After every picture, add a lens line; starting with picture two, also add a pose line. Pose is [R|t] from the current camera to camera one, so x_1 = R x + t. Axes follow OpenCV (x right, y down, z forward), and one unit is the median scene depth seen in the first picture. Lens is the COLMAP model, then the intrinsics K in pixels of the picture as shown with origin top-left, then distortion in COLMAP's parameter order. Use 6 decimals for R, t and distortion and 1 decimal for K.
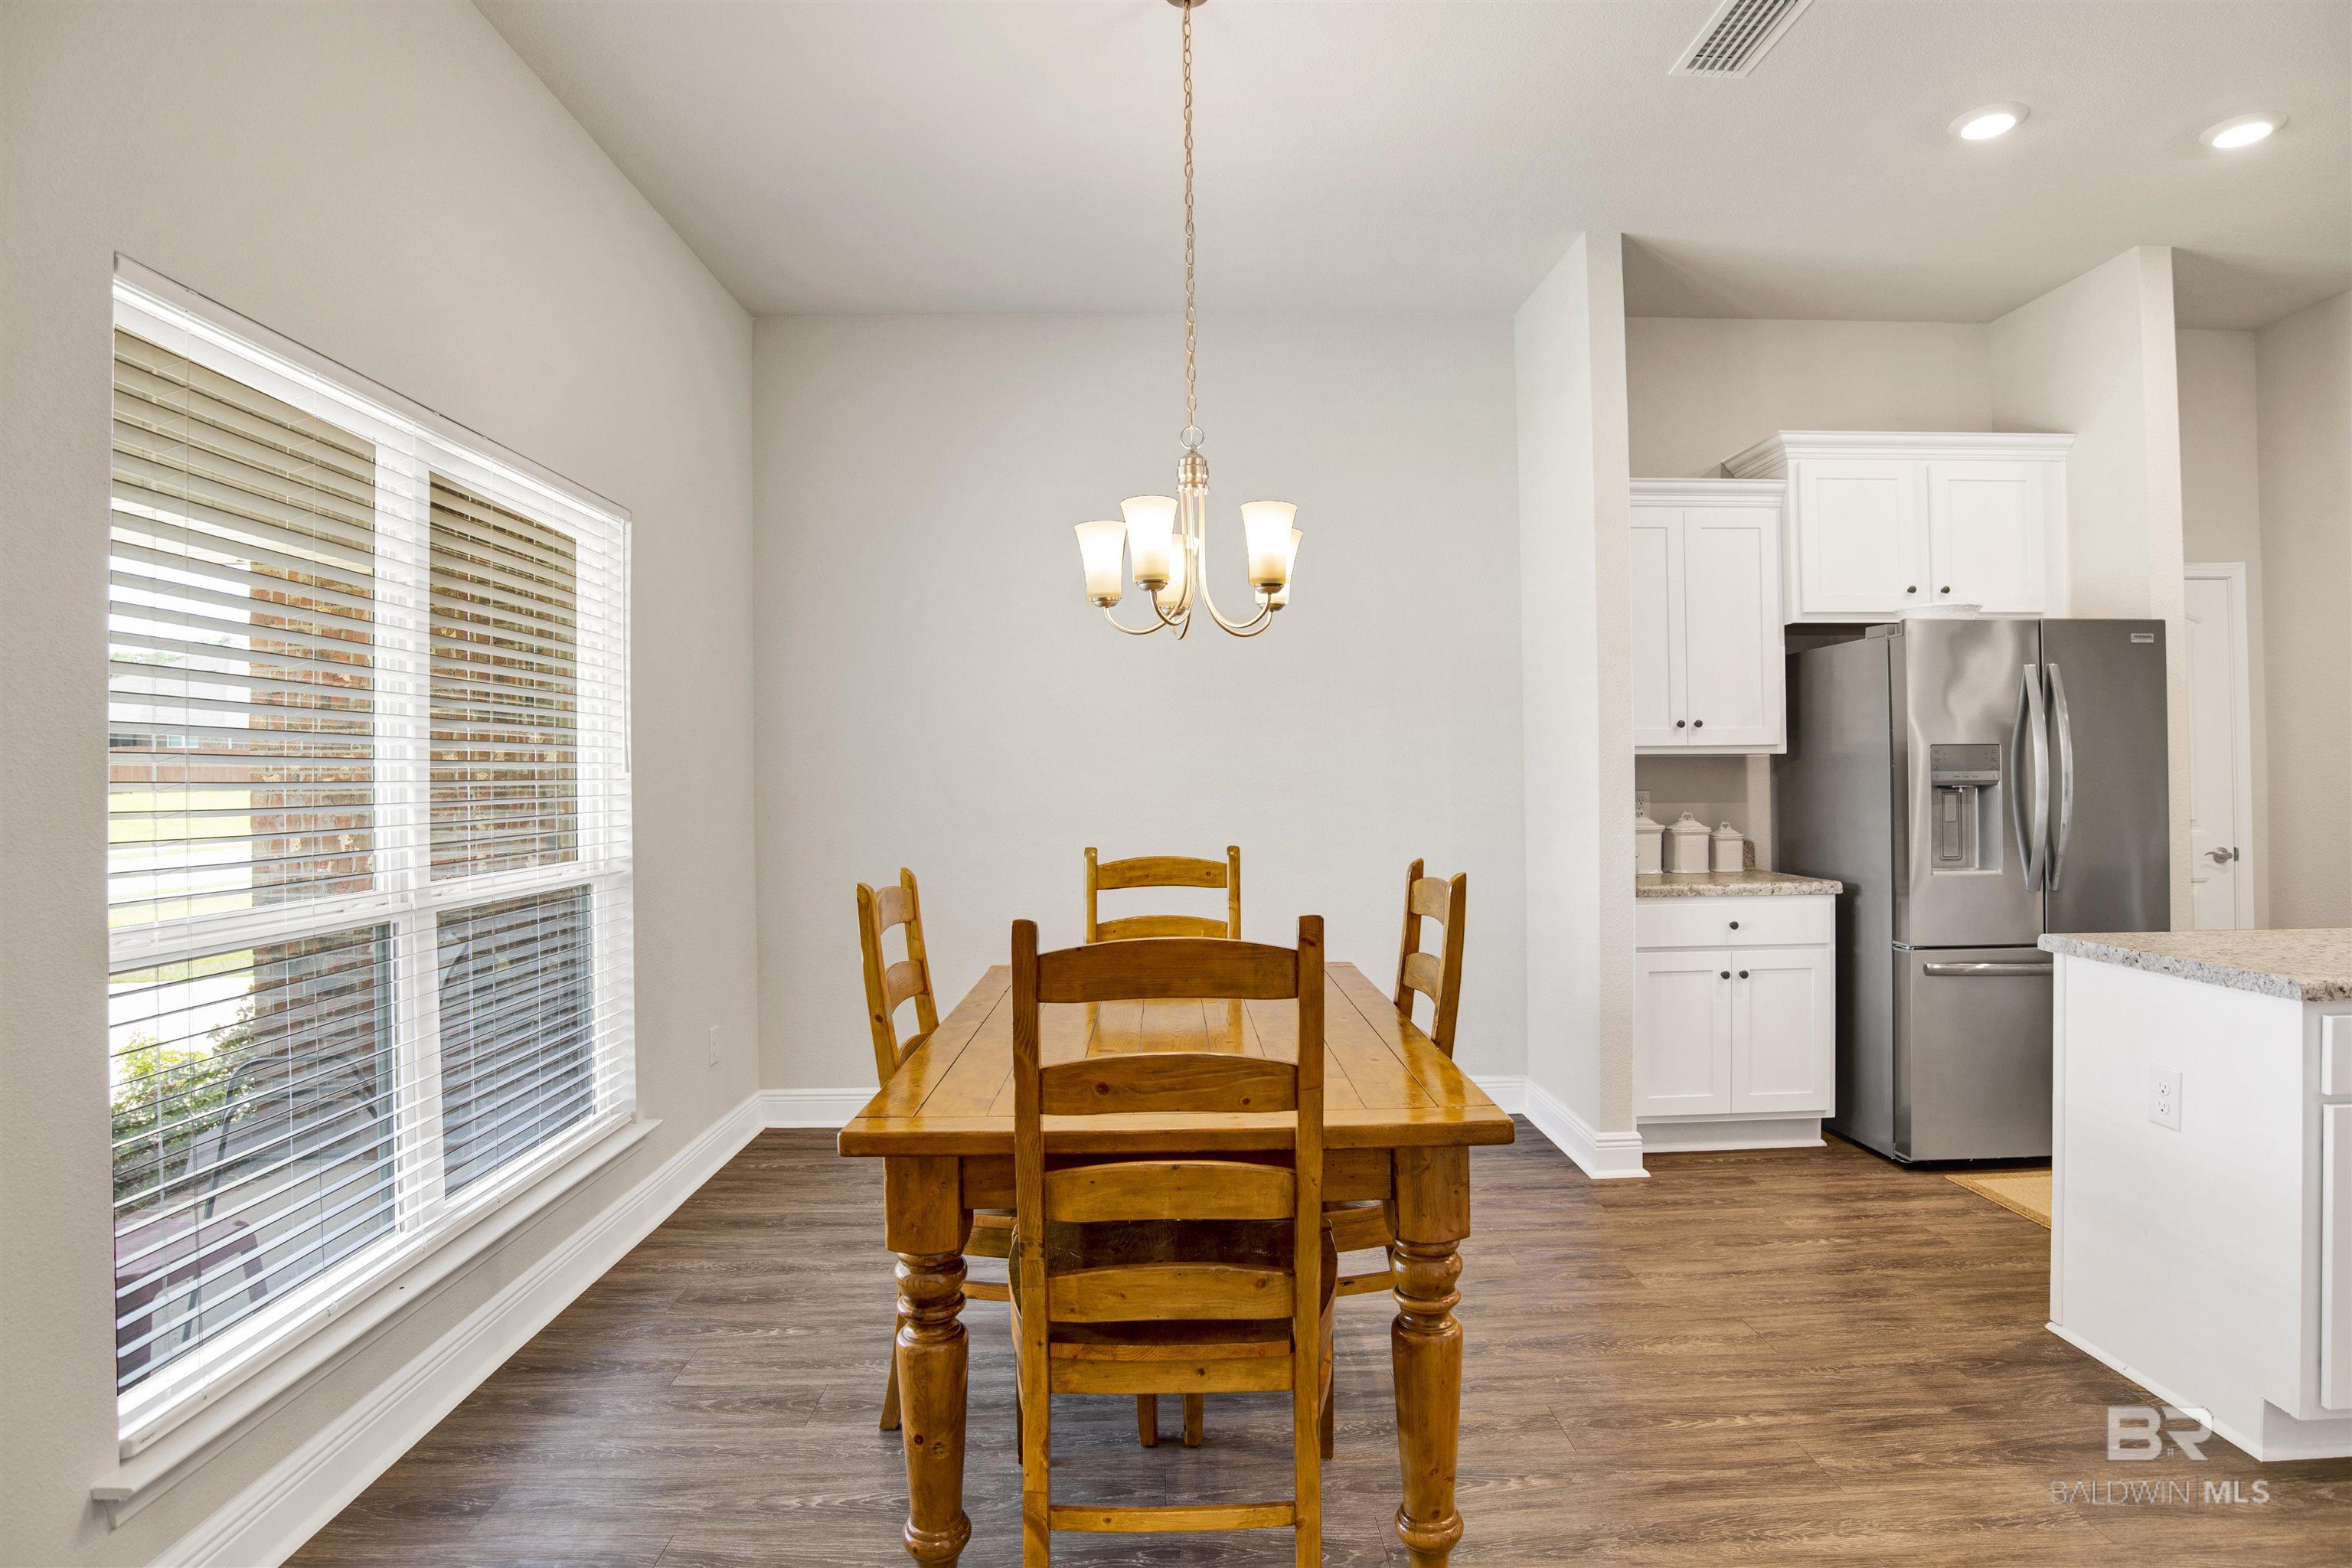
lens RADIAL K [[1264.9, 0, 1174.6], [0, 1264.9, 774.6], [0, 0, 1]] dist [-0.047487, 0.000330]
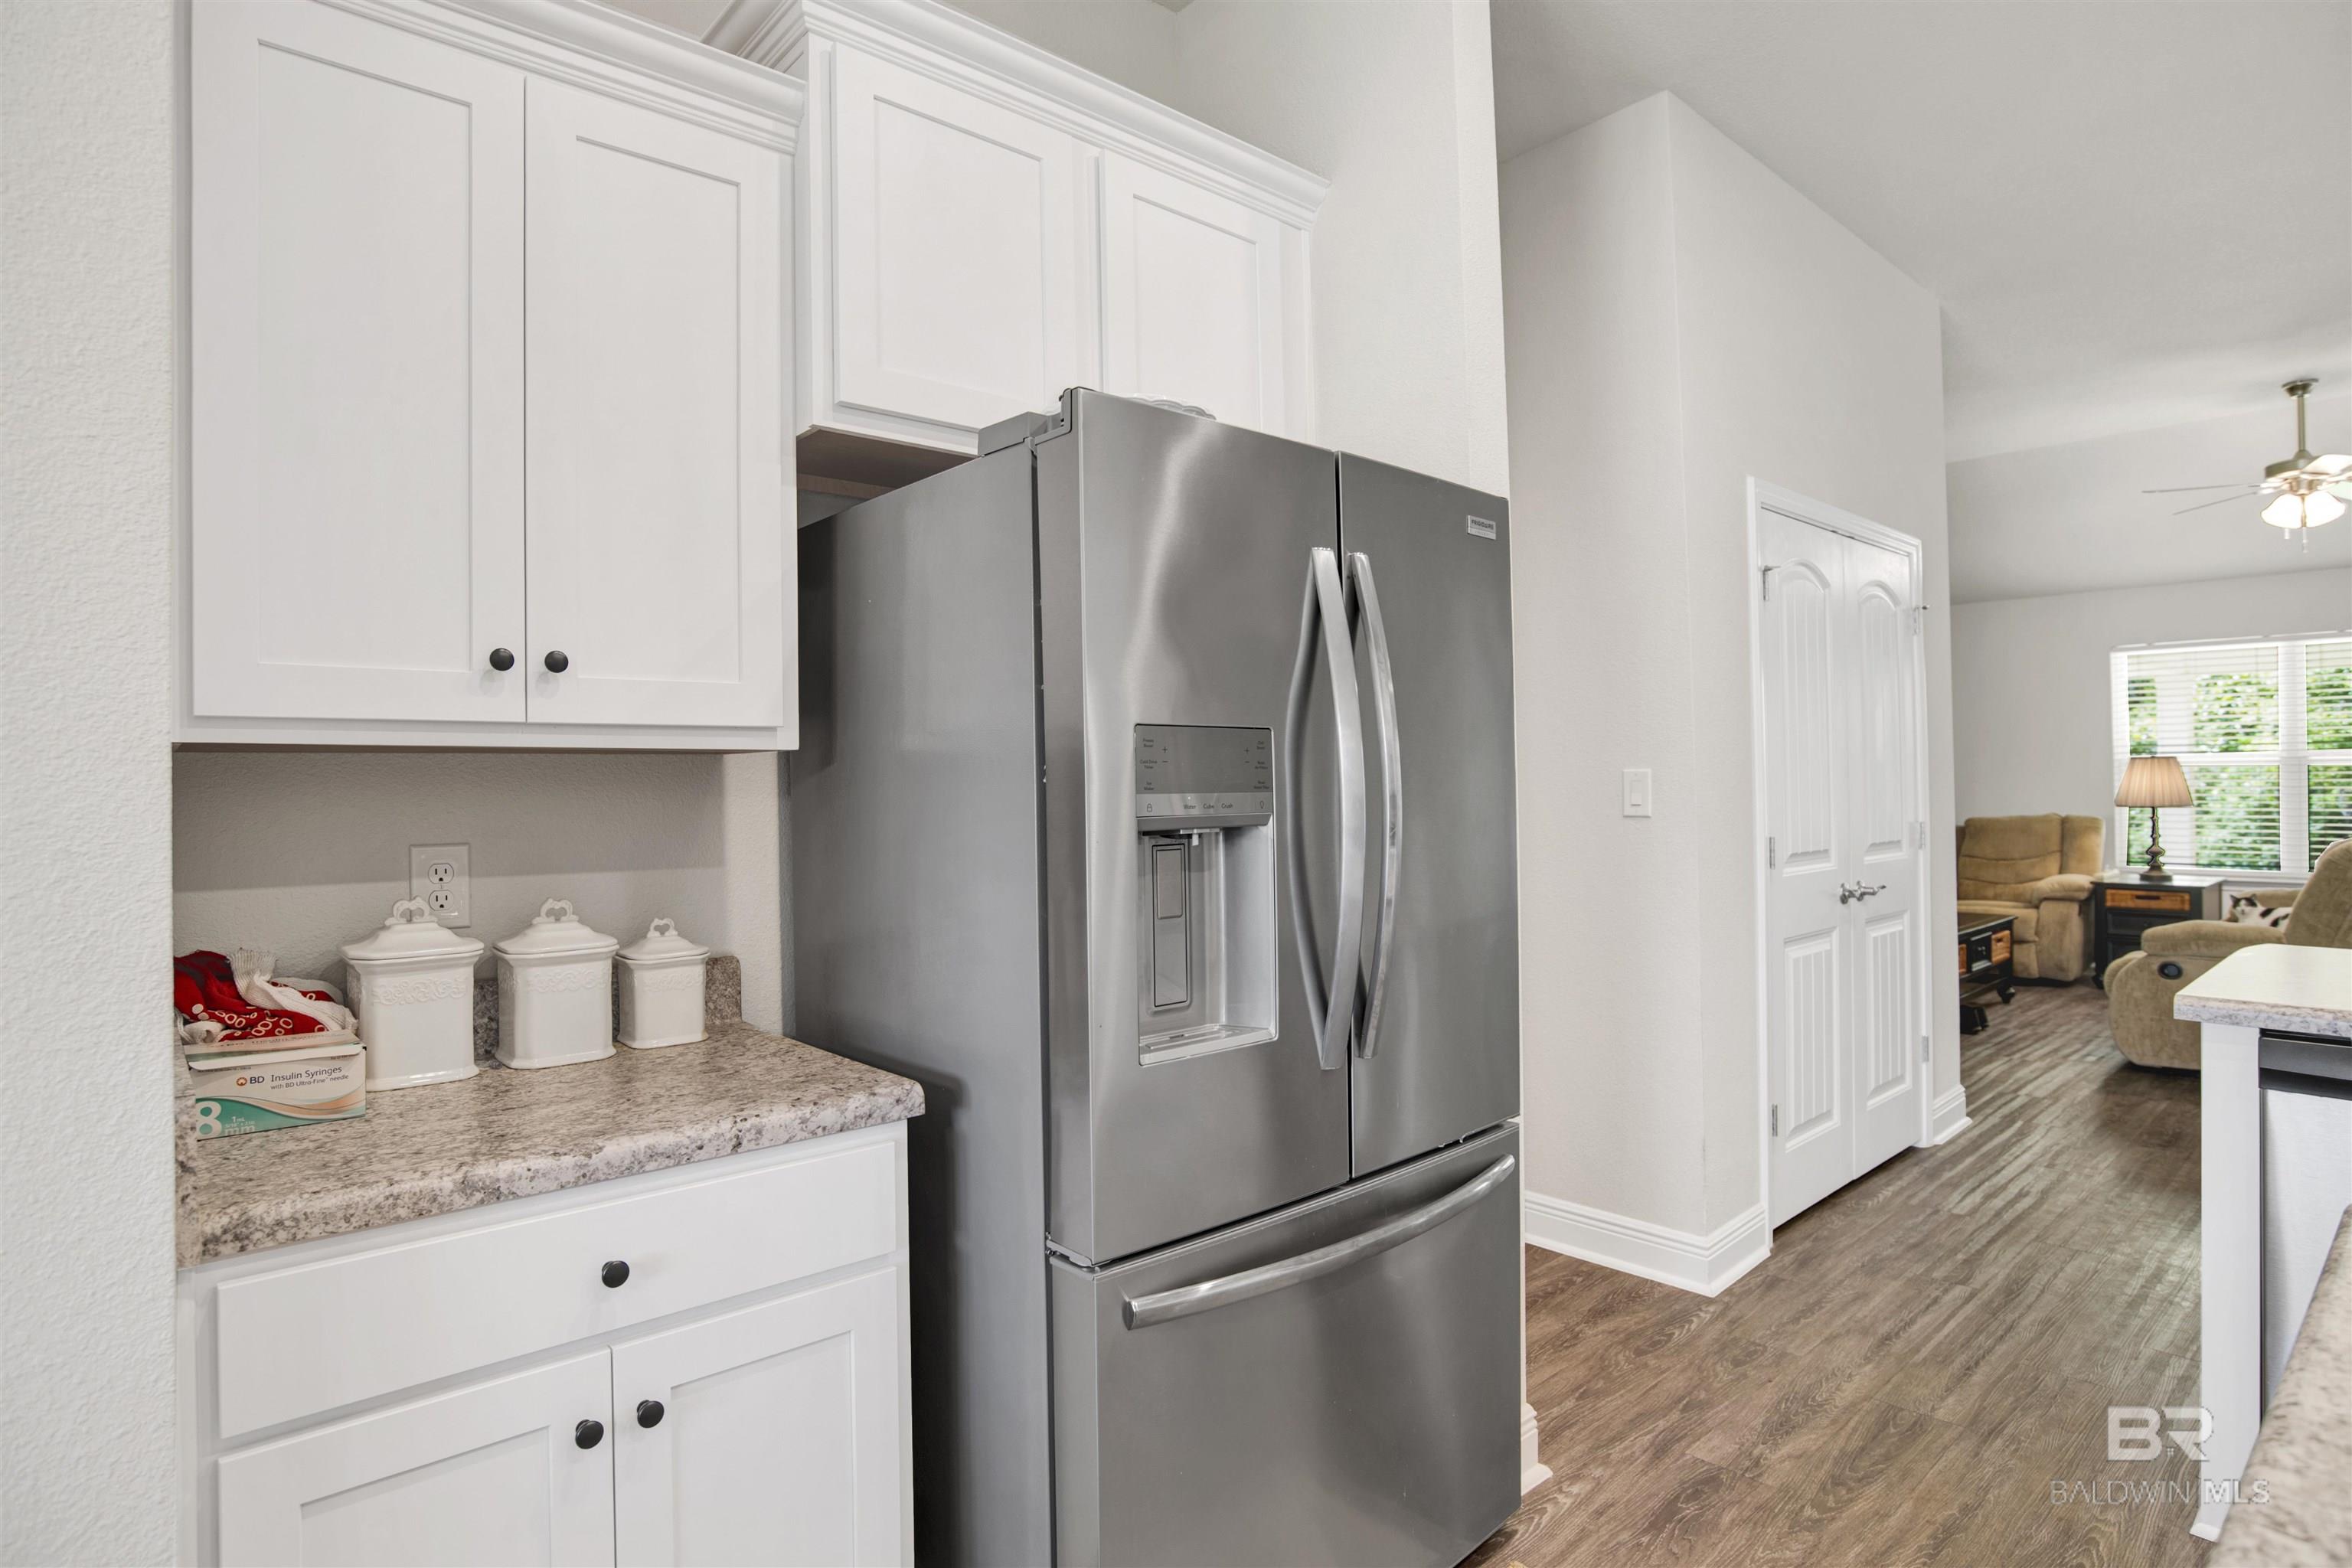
lens RADIAL K [[1222.9, 0, 1199.3], [0, 1222.9, 770.1], [0, 0, 1]] dist [-0.068338, 0.024102]
pose [[0.767792, 0.006113, 0.640670, 0.361313], [0.004118, 0.999887, -0.014476, -0.004245], [-0.640686, 0.013753, 0.767680, 0.658924]]
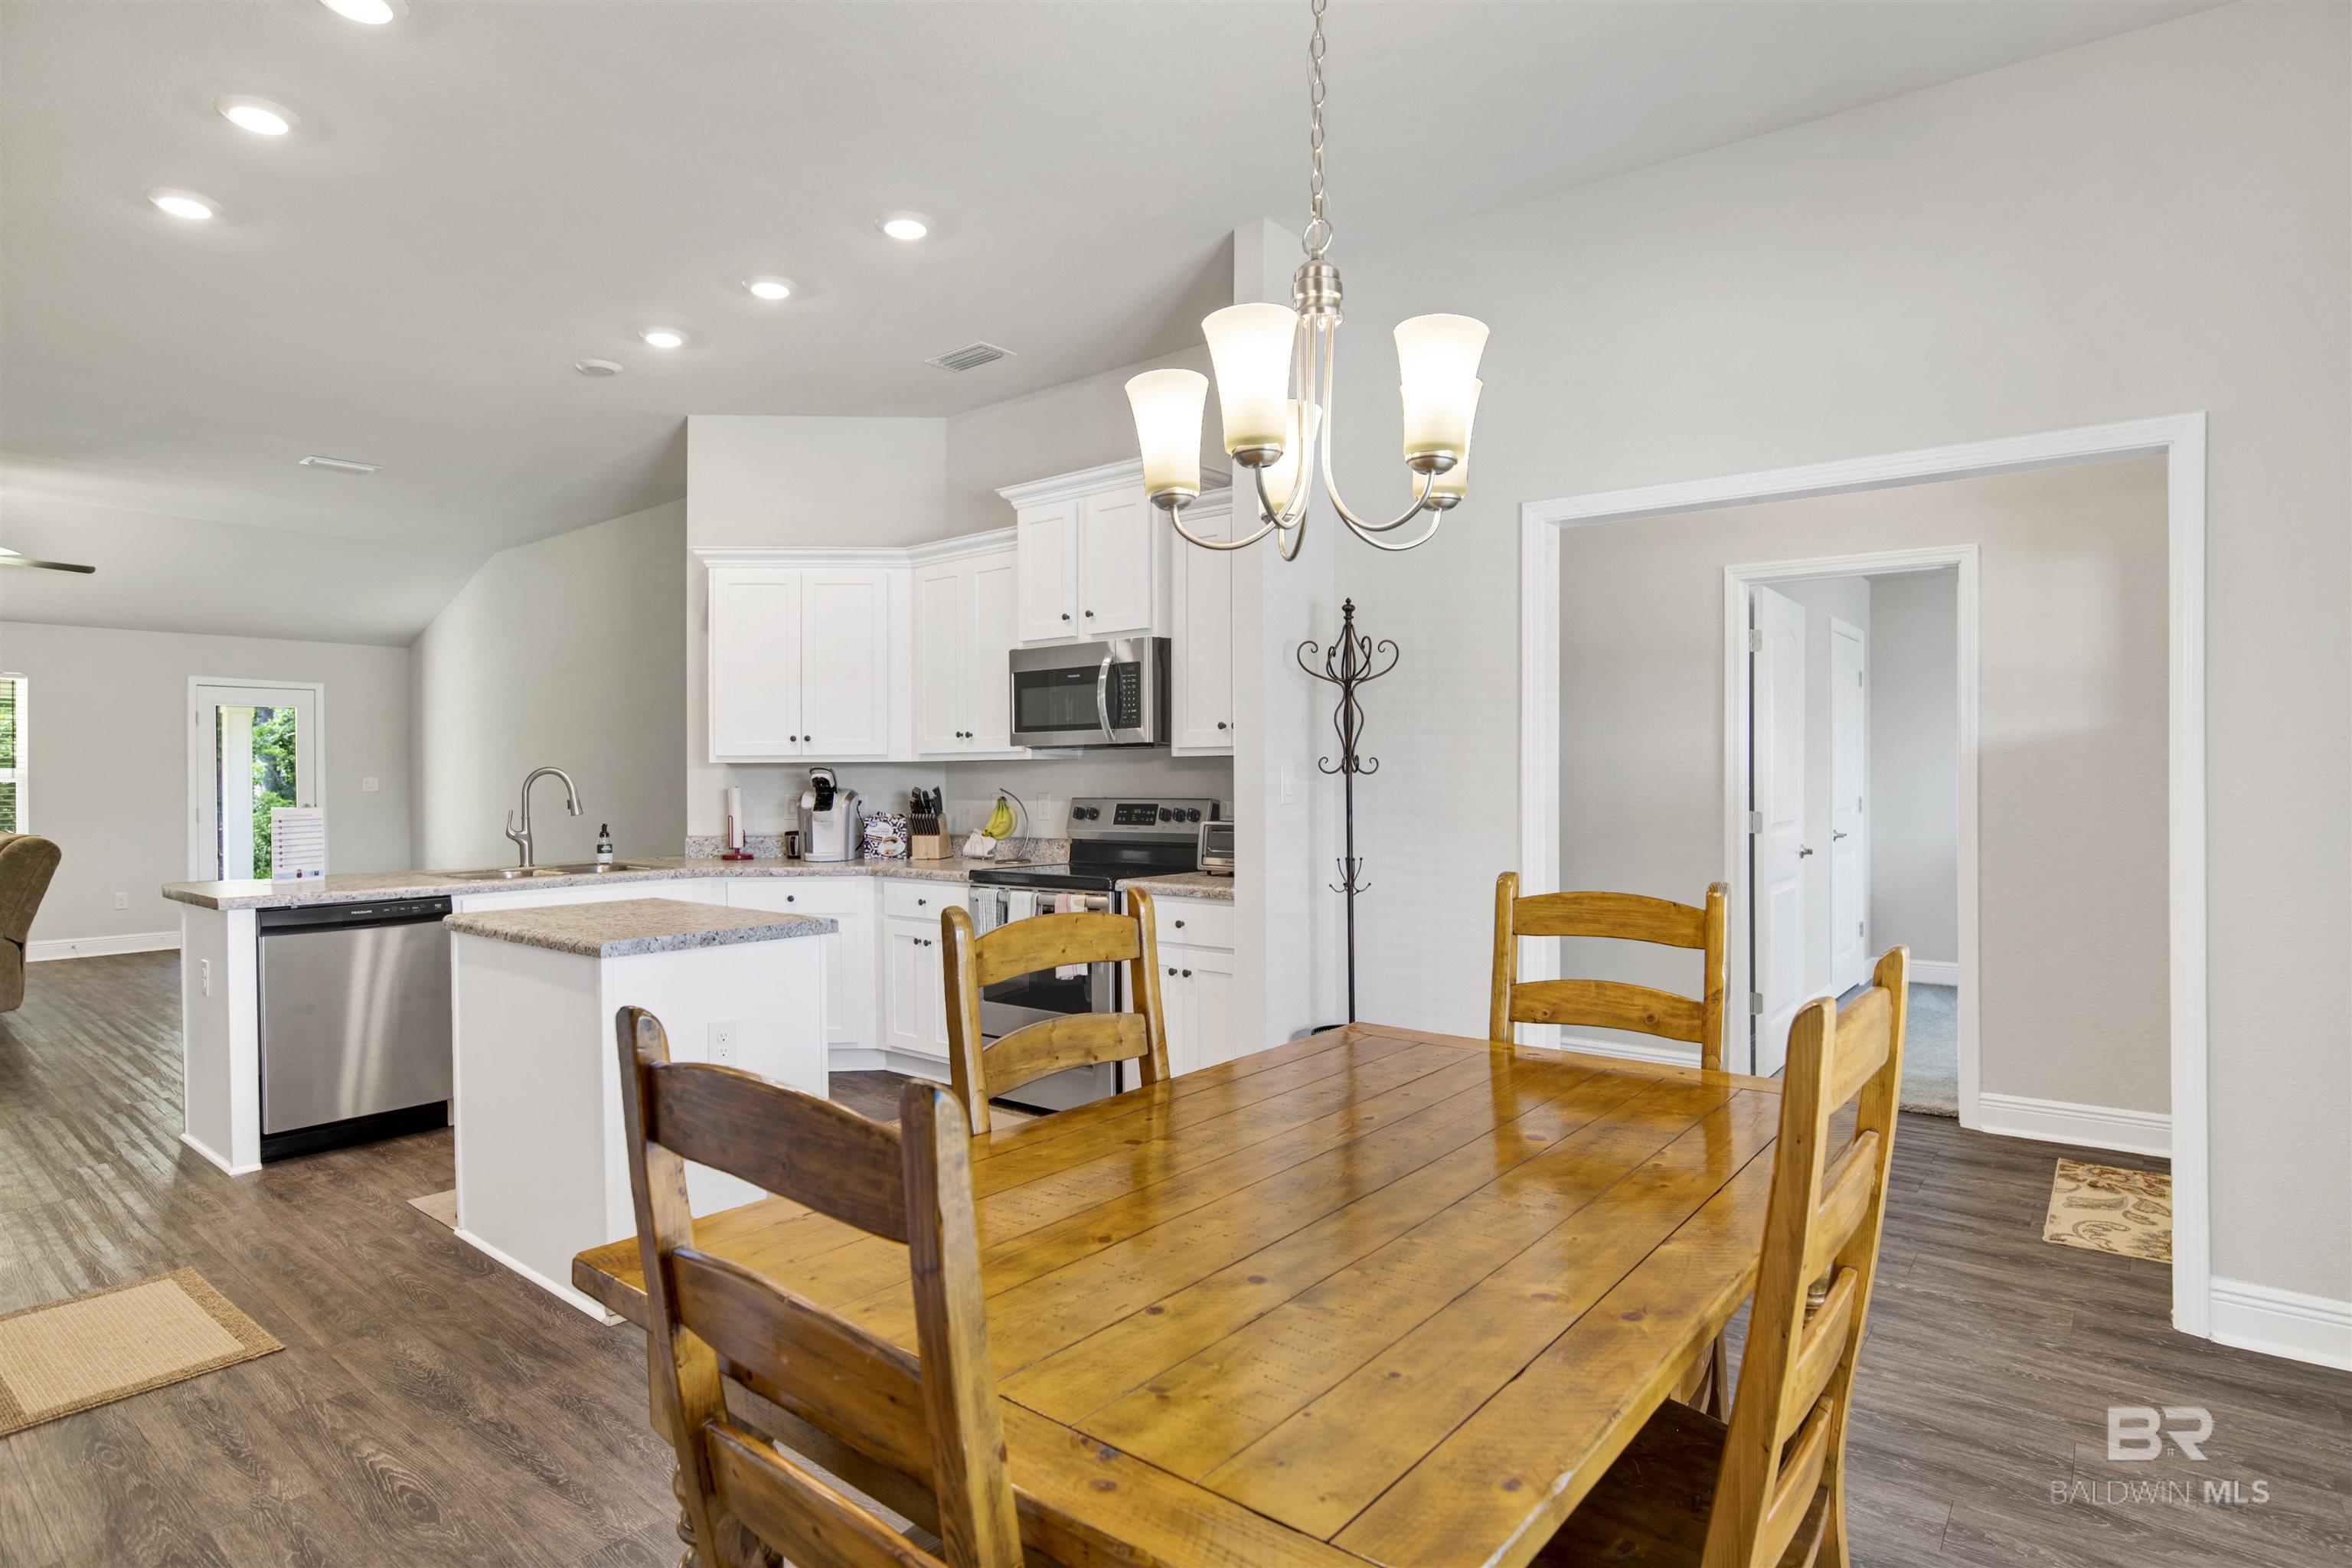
lens RADIAL K [[1228.0, 0, 1203.8], [0, 1228.0, 771.1], [0, 0, 1]] dist [-0.078129, 0.035159]
pose [[-0.771262, 0.016927, 0.636293, -0.222262], [0.011051, 0.999852, -0.013204, 0.002409], [-0.636422, -0.003152, -0.771335, 0.997186]]
